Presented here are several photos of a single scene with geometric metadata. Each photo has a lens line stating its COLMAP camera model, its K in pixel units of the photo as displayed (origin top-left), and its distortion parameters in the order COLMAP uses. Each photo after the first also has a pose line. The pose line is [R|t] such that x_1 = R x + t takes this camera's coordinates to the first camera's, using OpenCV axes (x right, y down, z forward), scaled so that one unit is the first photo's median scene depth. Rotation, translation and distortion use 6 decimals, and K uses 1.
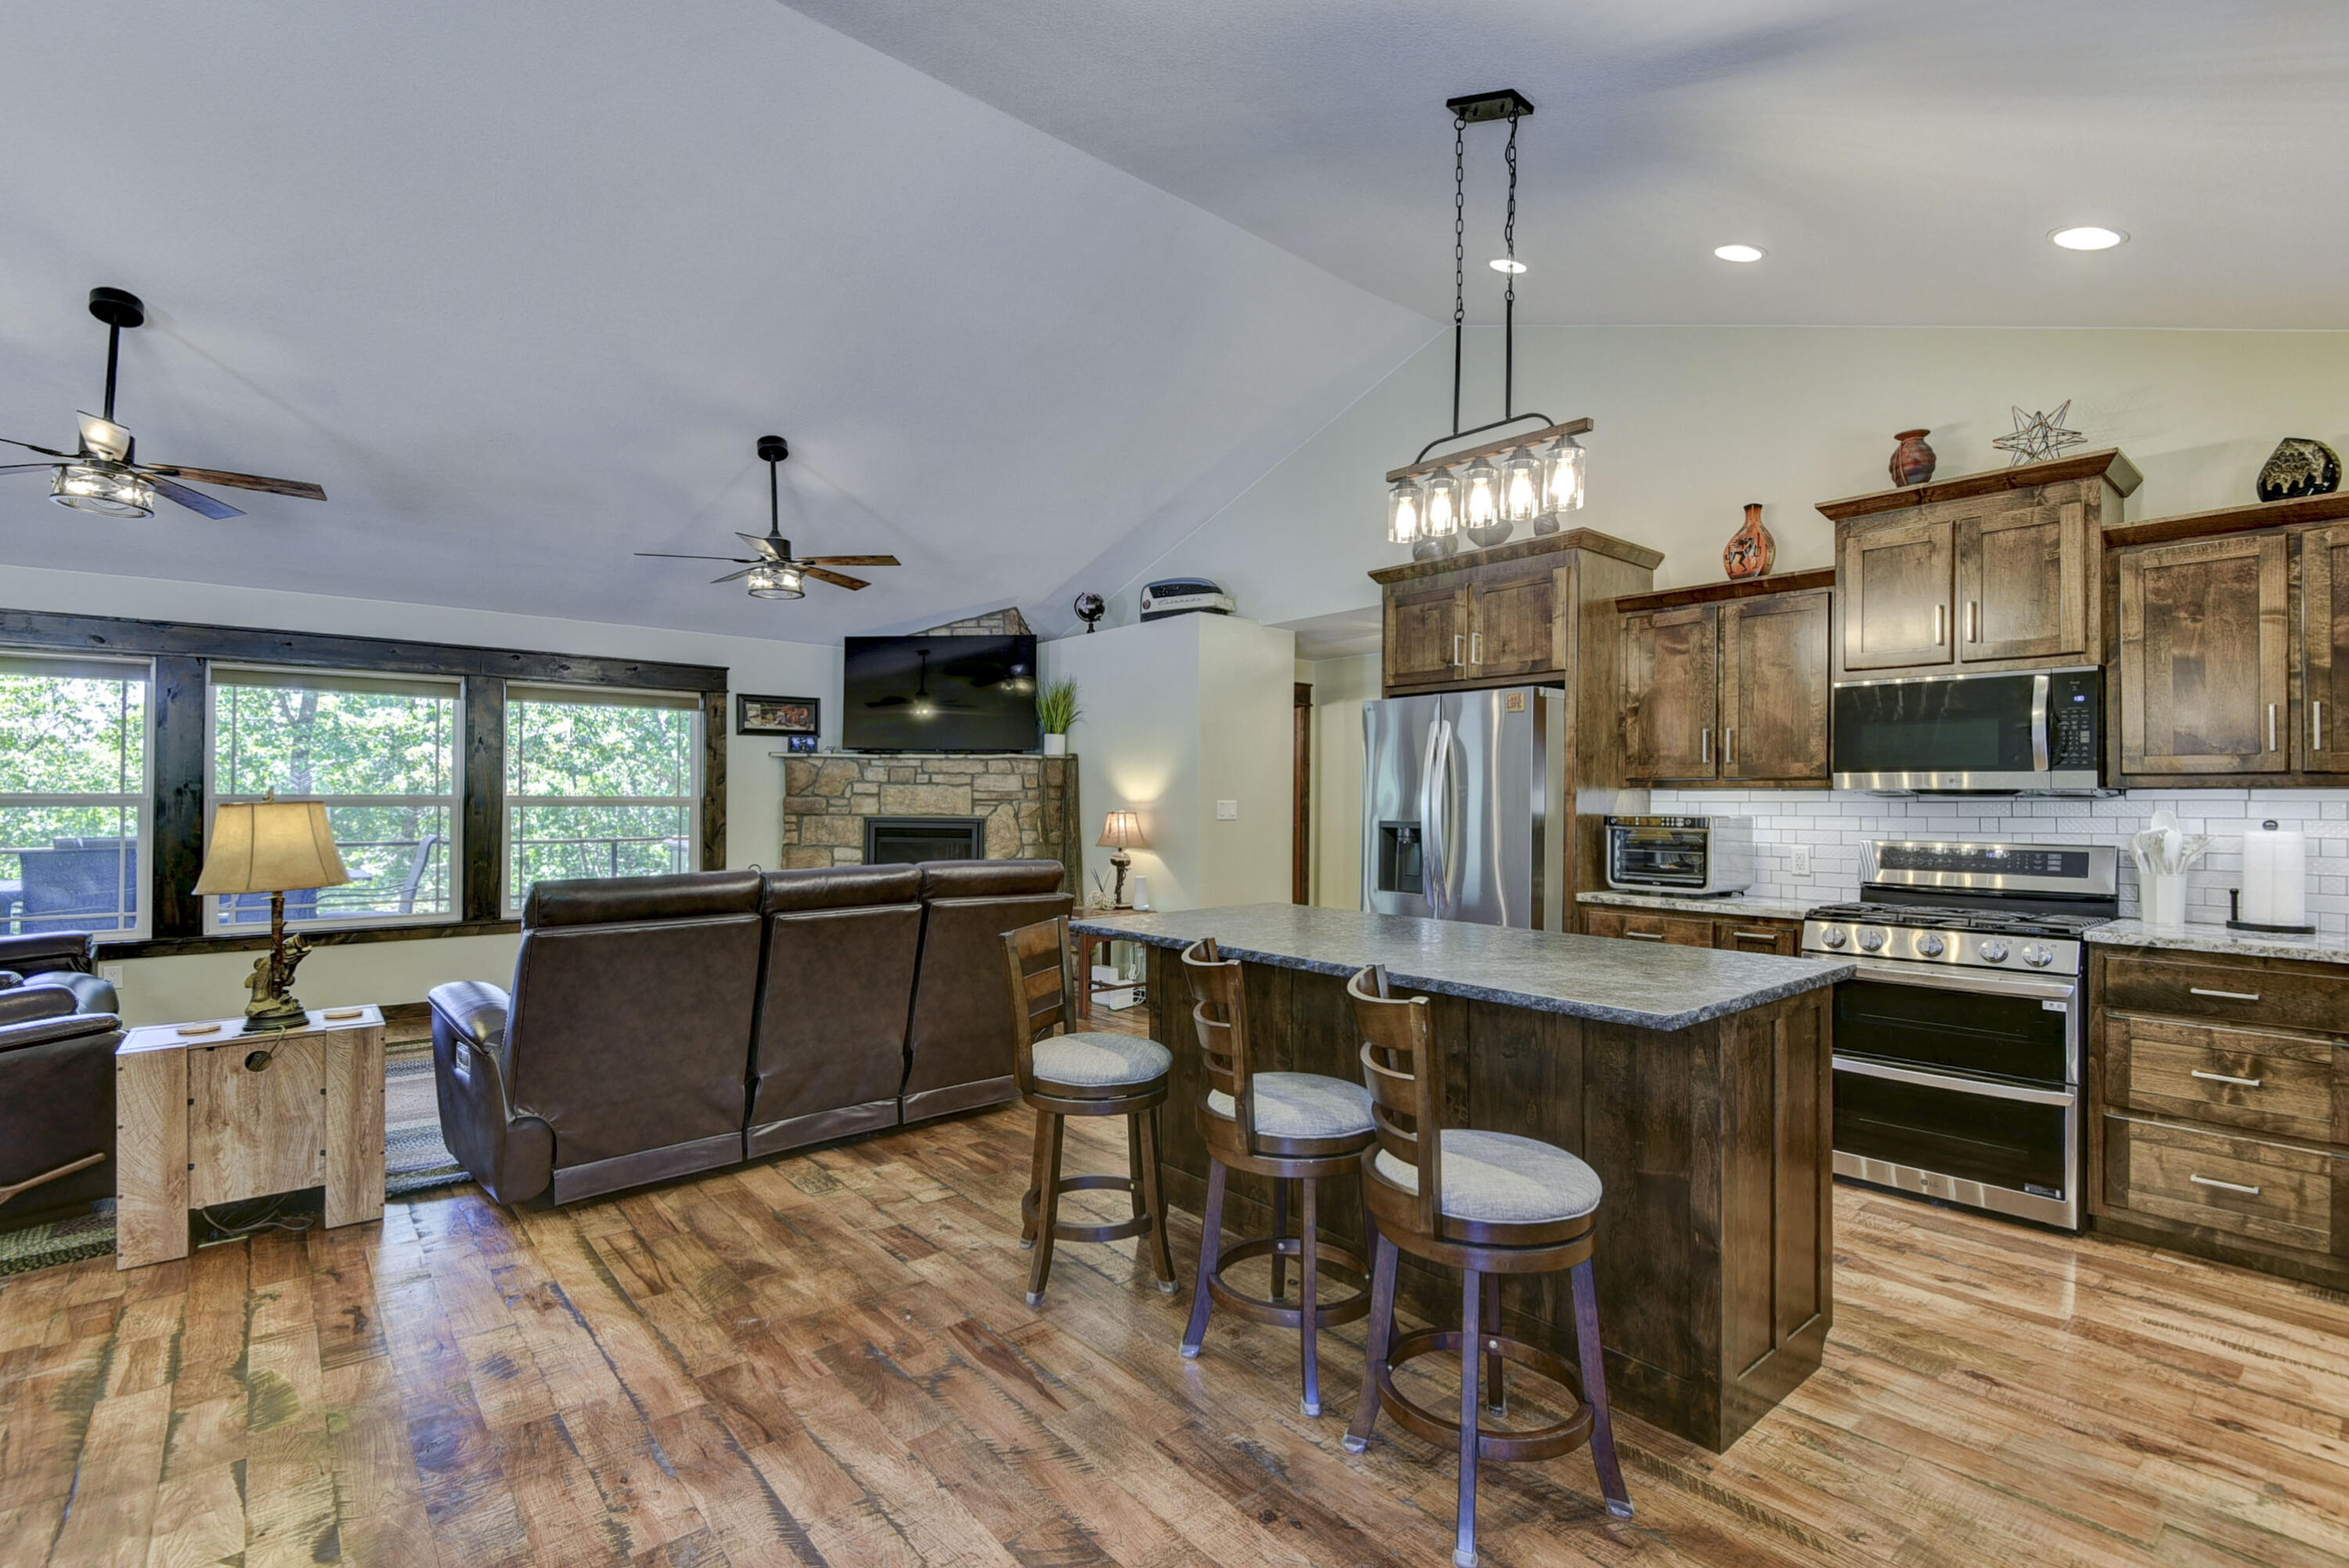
lens RADIAL K [[1055.6, 0, 1174.5], [0, 1055.6, 784.0], [0, 0, 1]] dist [0.001217, -0.000123]
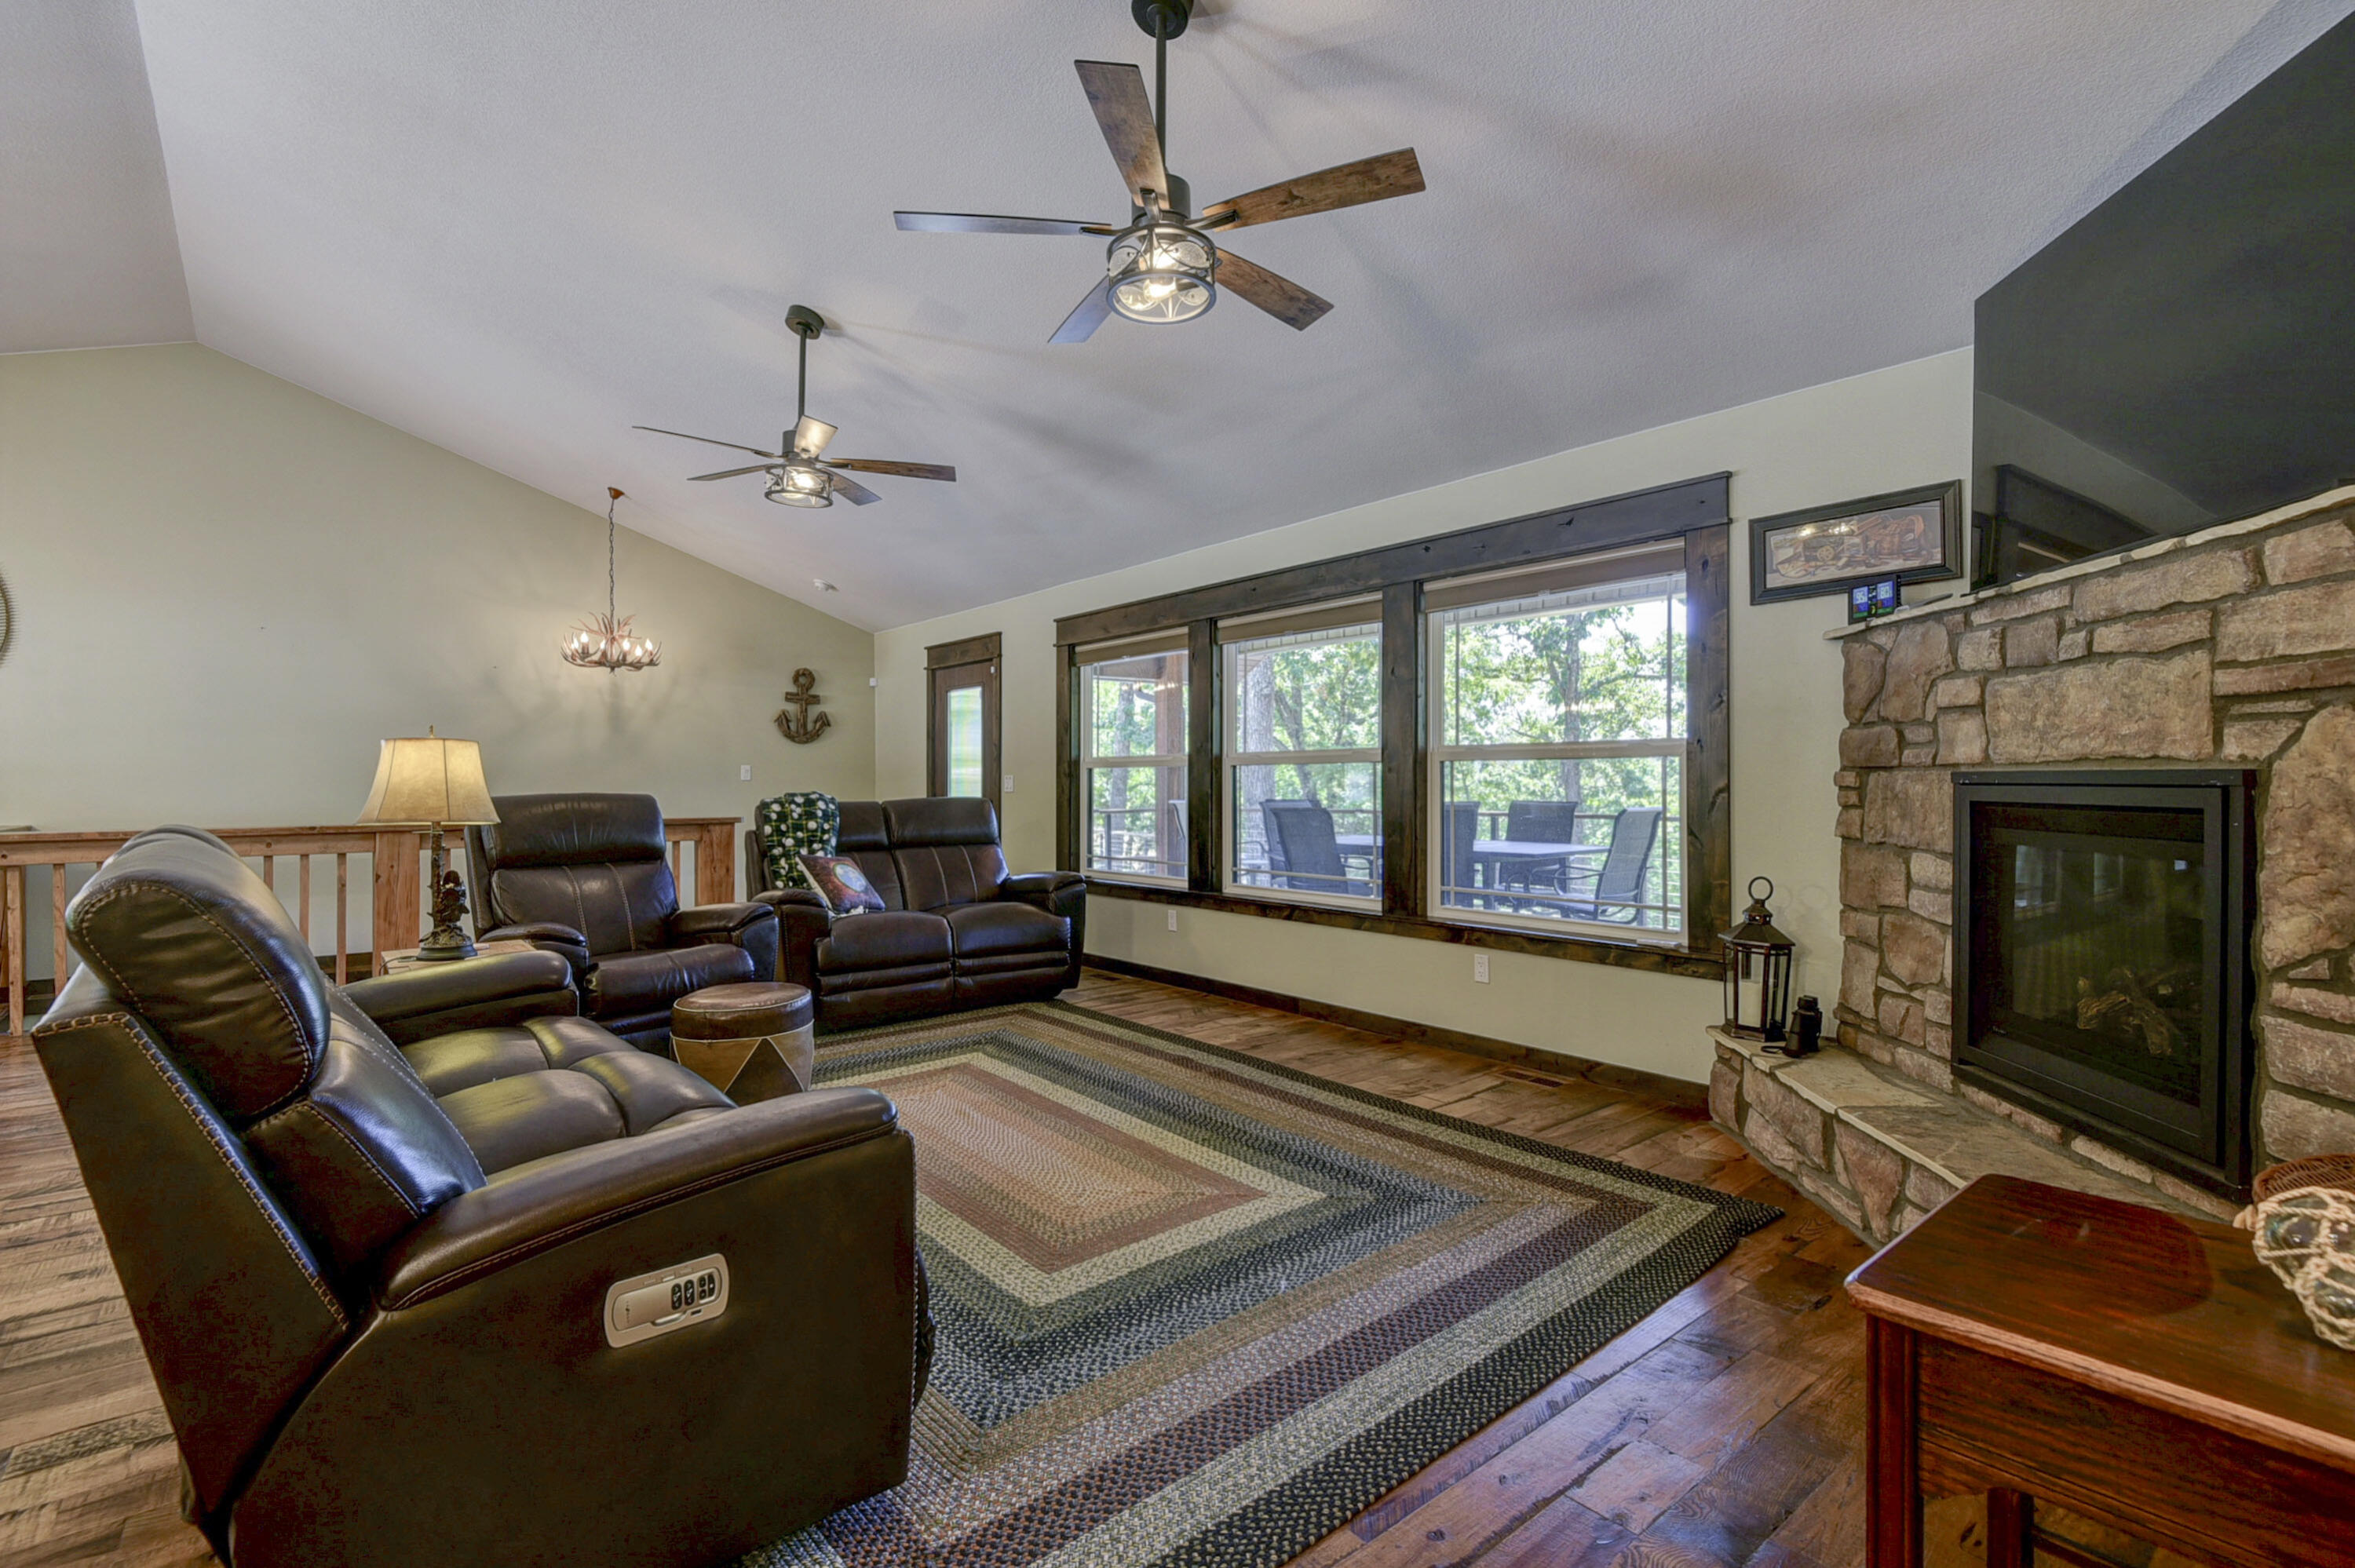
lens RADIAL K [[1089.3, 0, 1177.5], [0, 1089.3, 784.0], [0, 0, 1]] dist [0.001645, -0.000184]
pose [[-0.016853, -0.005965, -0.999840, 0.093858], [0.015306, 0.999863, -0.006223, 0.036722], [0.999741, -0.015408, -0.016759, 0.805179]]
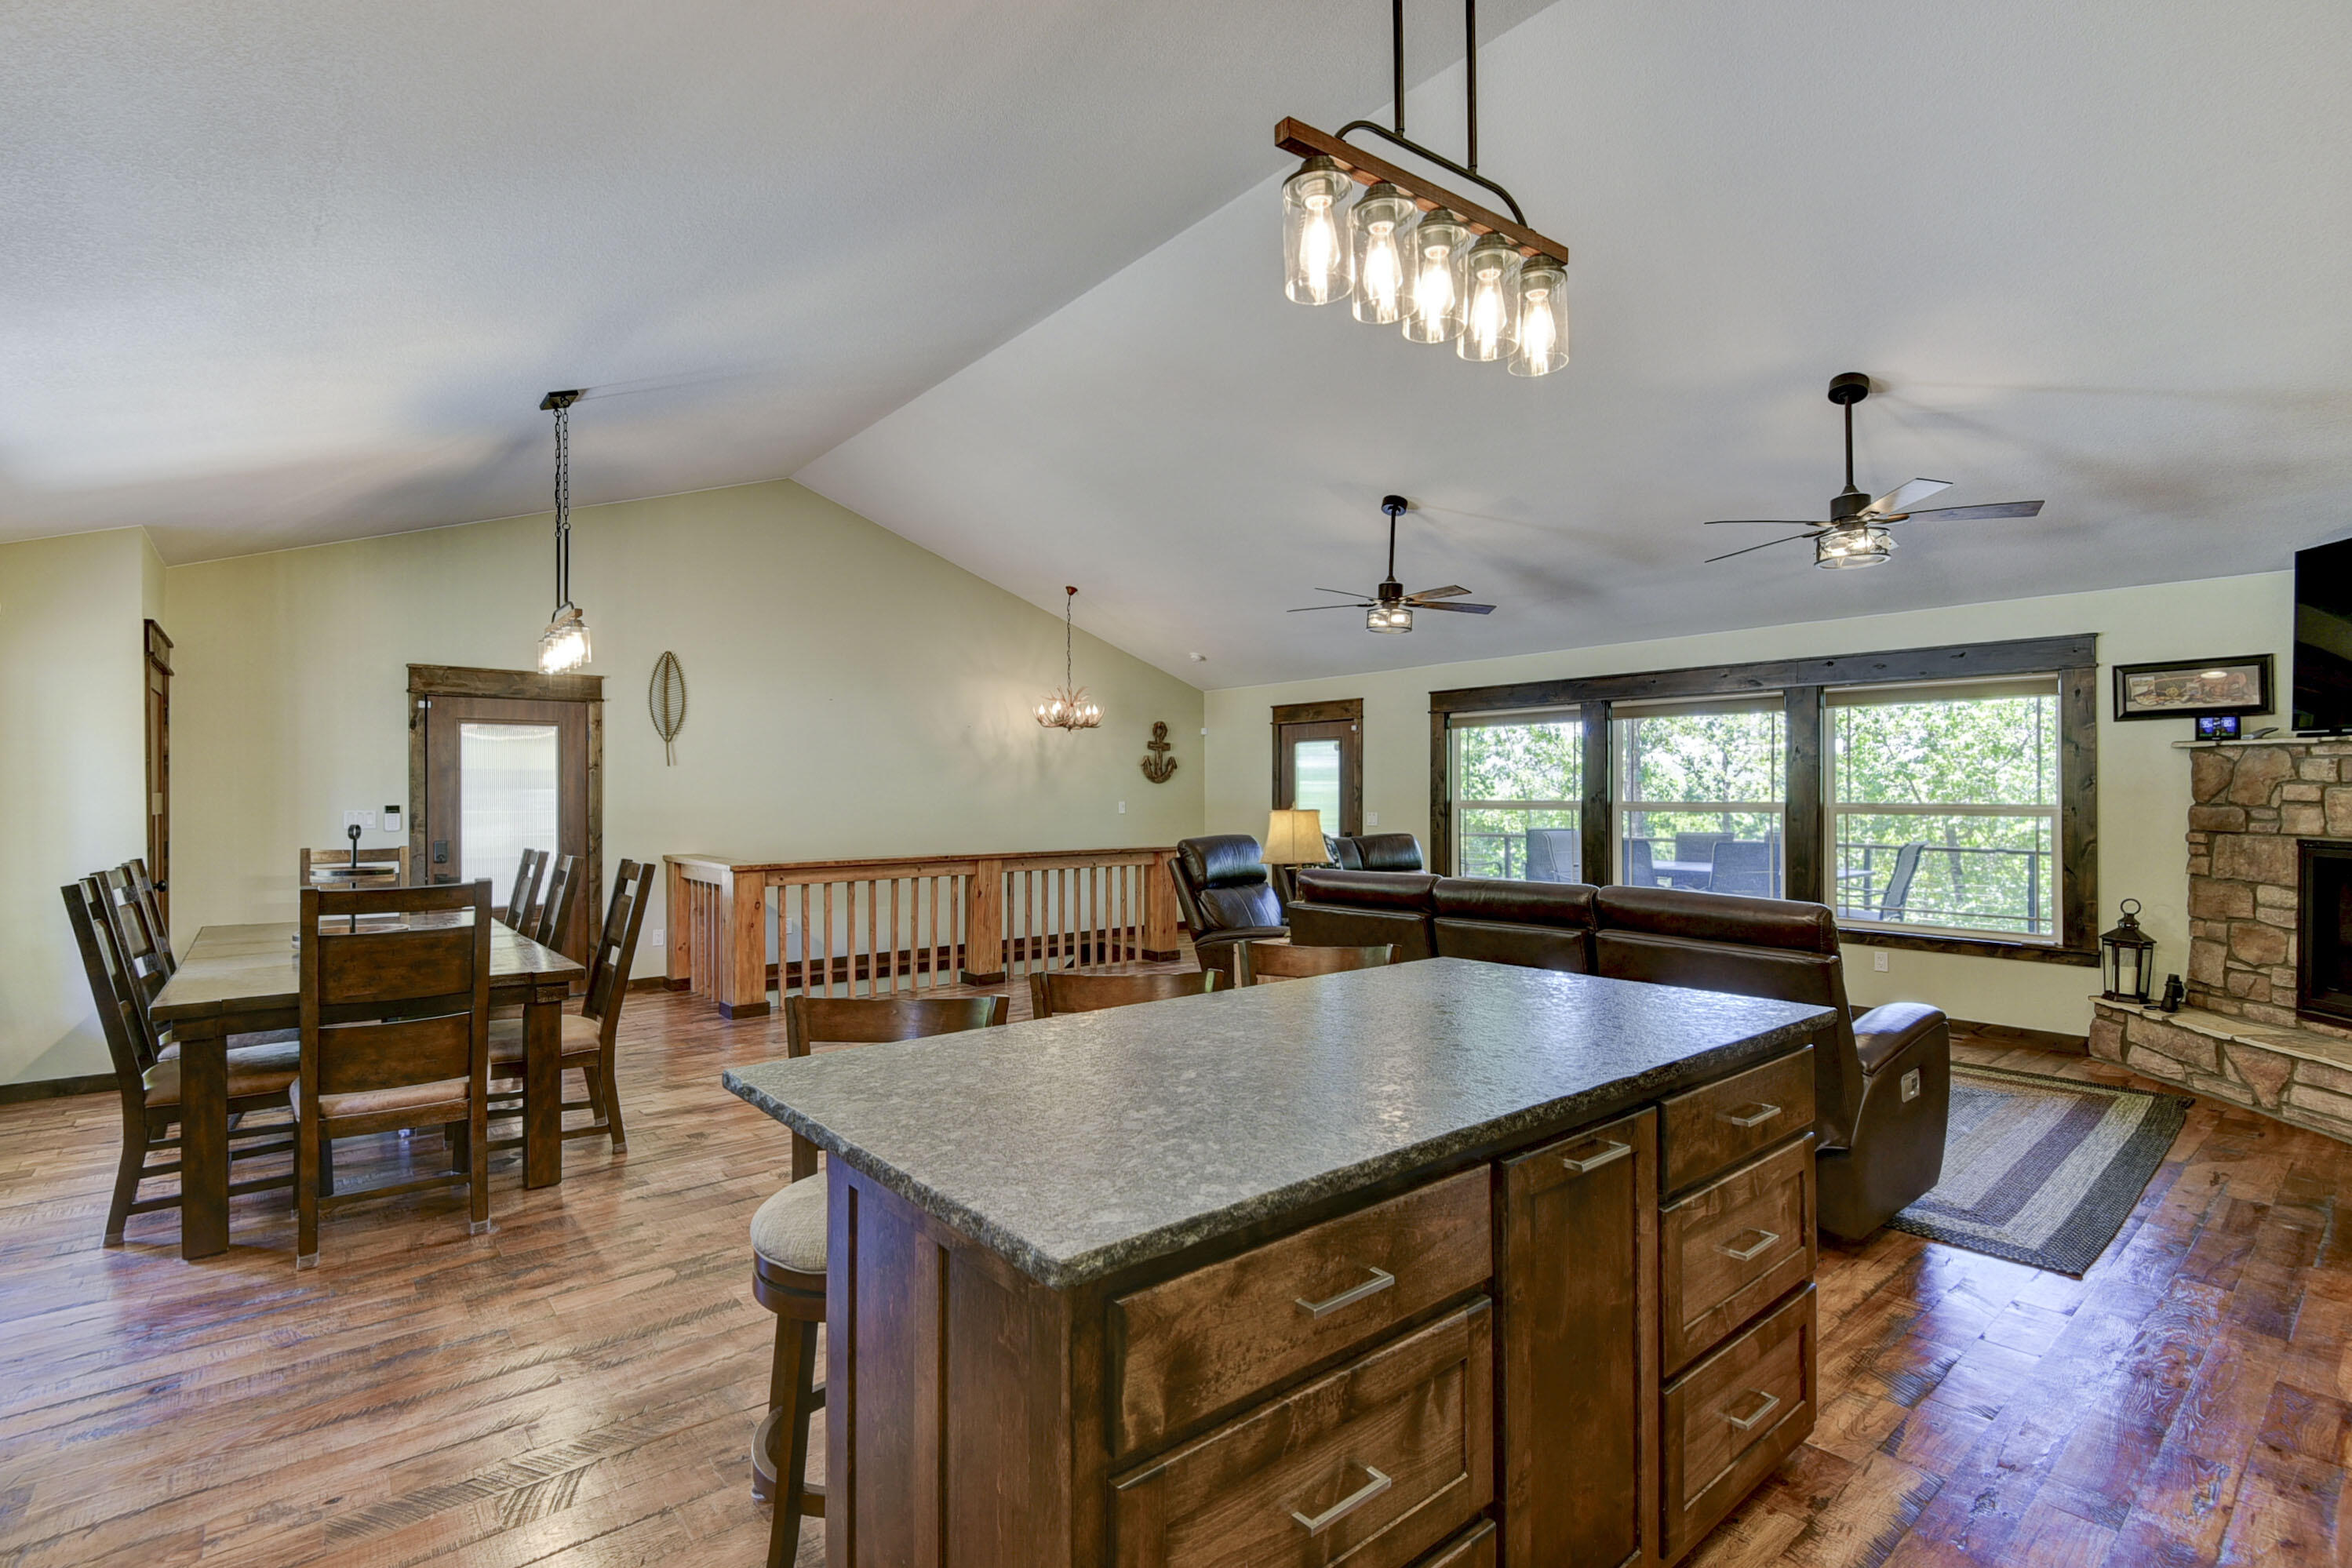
lens RADIAL K [[1100.5, 0, 1147.9], [0, 1100.5, 790.3], [0, 0, 1]] dist [-0.001484, -0.005899]
pose [[-0.017372, -0.007416, -0.999822, 0.392003], [0.014448, 0.999866, -0.007667, -0.002491], [0.999745, -0.014579, -0.017262, 0.364759]]
